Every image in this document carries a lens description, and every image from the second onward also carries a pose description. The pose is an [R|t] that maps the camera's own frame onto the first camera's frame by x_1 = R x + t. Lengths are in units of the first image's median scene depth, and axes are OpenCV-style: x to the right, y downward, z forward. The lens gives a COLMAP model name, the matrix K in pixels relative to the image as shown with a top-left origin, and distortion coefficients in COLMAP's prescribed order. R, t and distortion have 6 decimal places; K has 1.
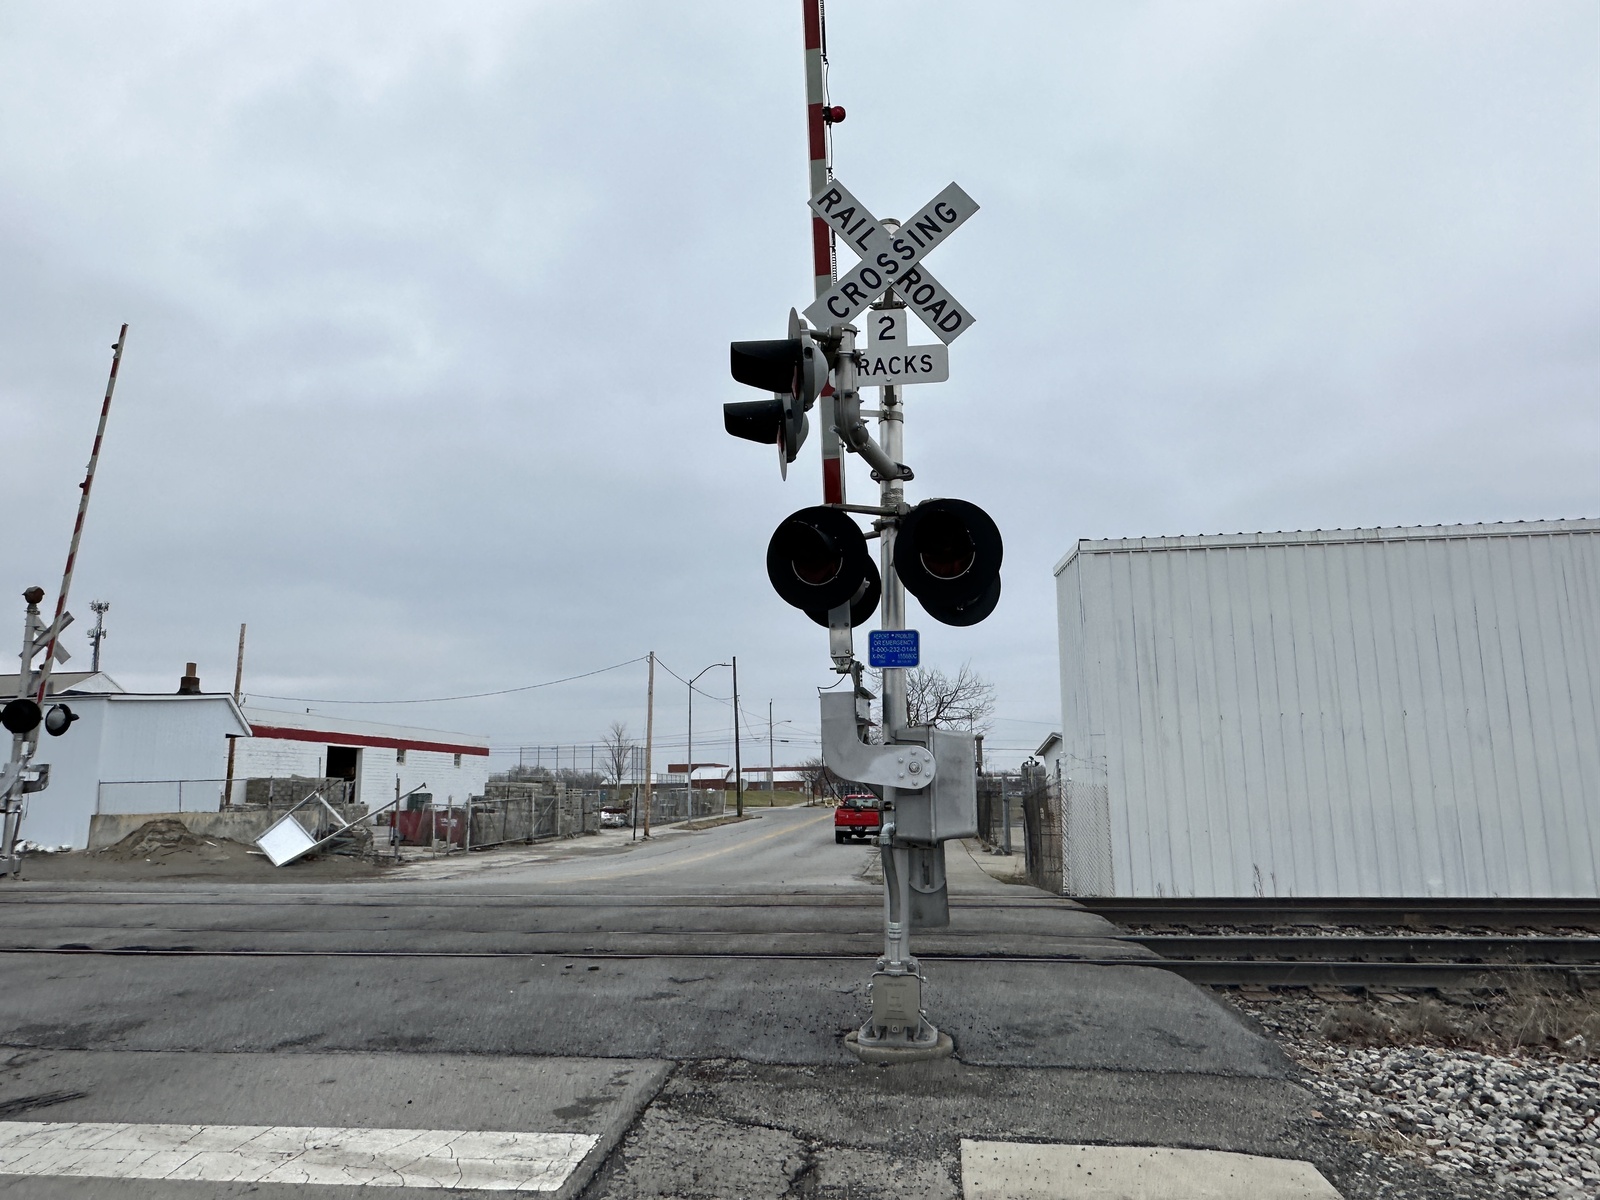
lens RADIAL K [[1072.2, 0, 815.7], [0, 1072.2, 597.5], [0, 0, 1]] dist [0.000544, -0.006237]
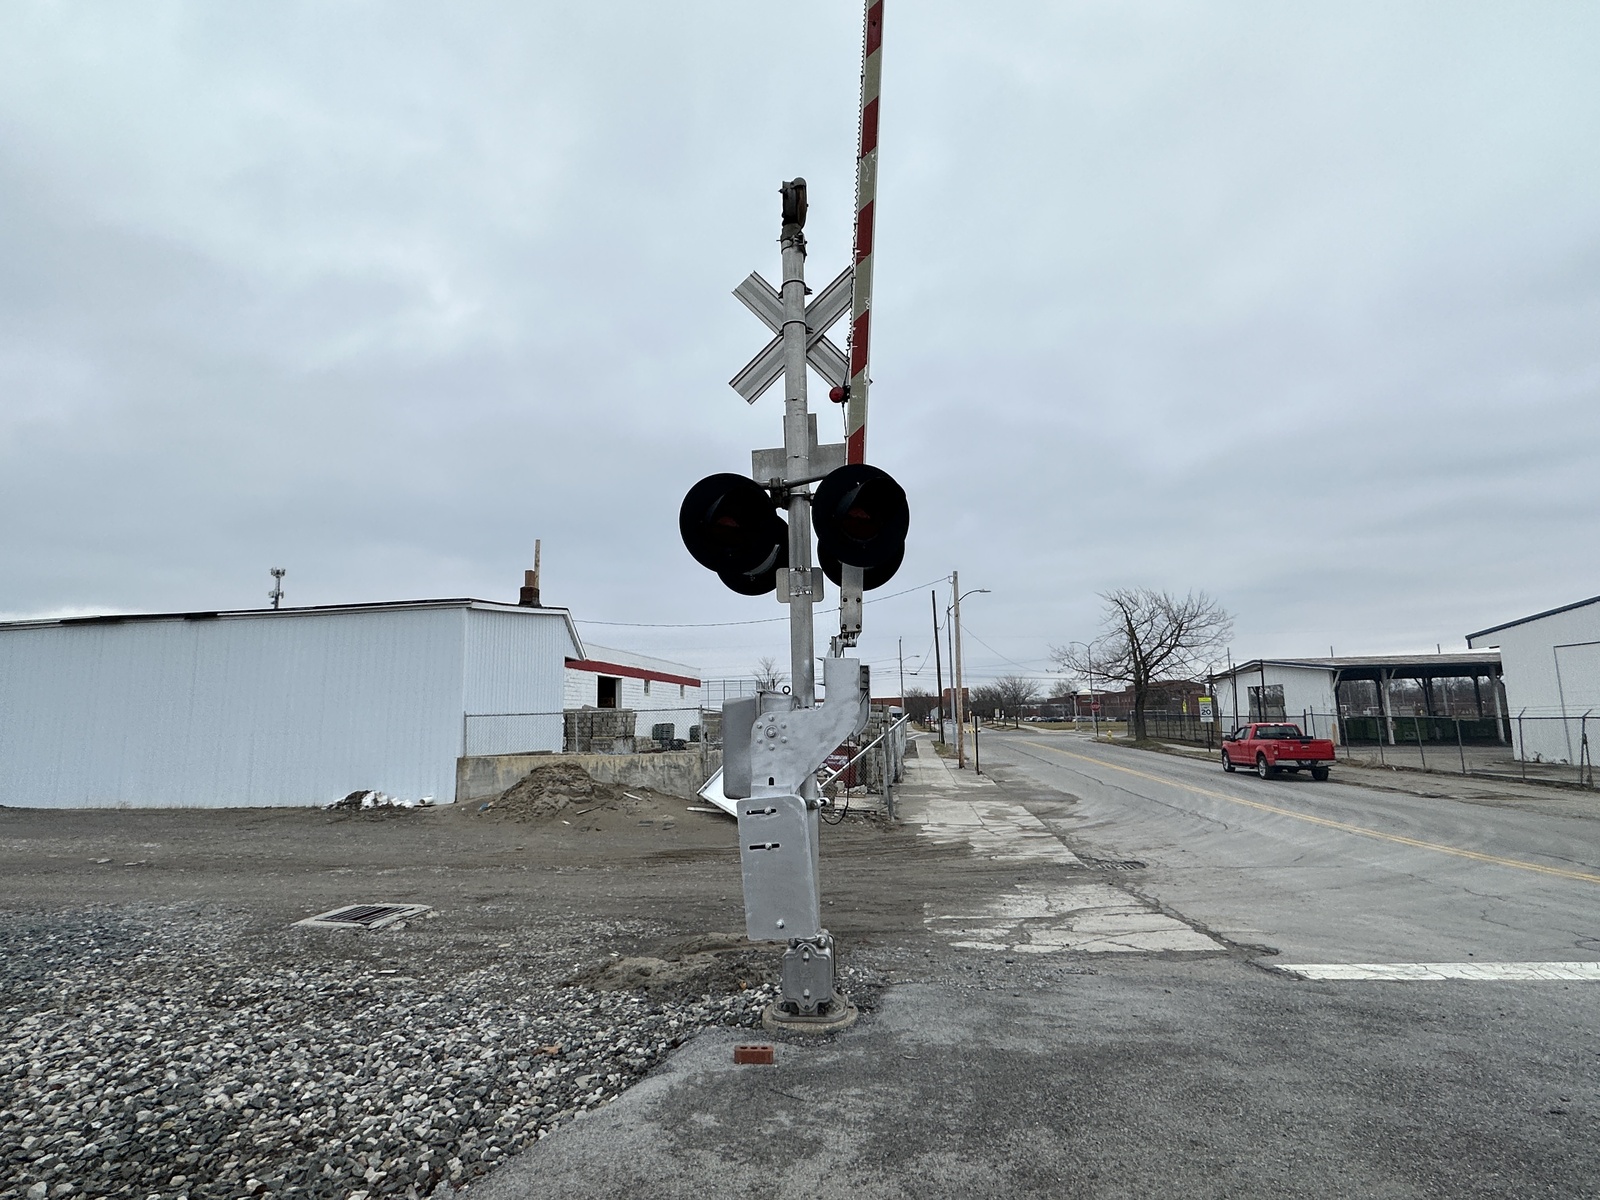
lens RADIAL K [[819.9, 0, 790.3], [0, 819.9, 590.5], [0, 0, 1]] dist [-0.010278, 0.001241]
pose [[0.999896, -0.007849, -0.012072, -0.431489], [0.008141, 0.999671, 0.024341, 0.072645], [0.011877, -0.024437, 0.999631, 0.425802]]
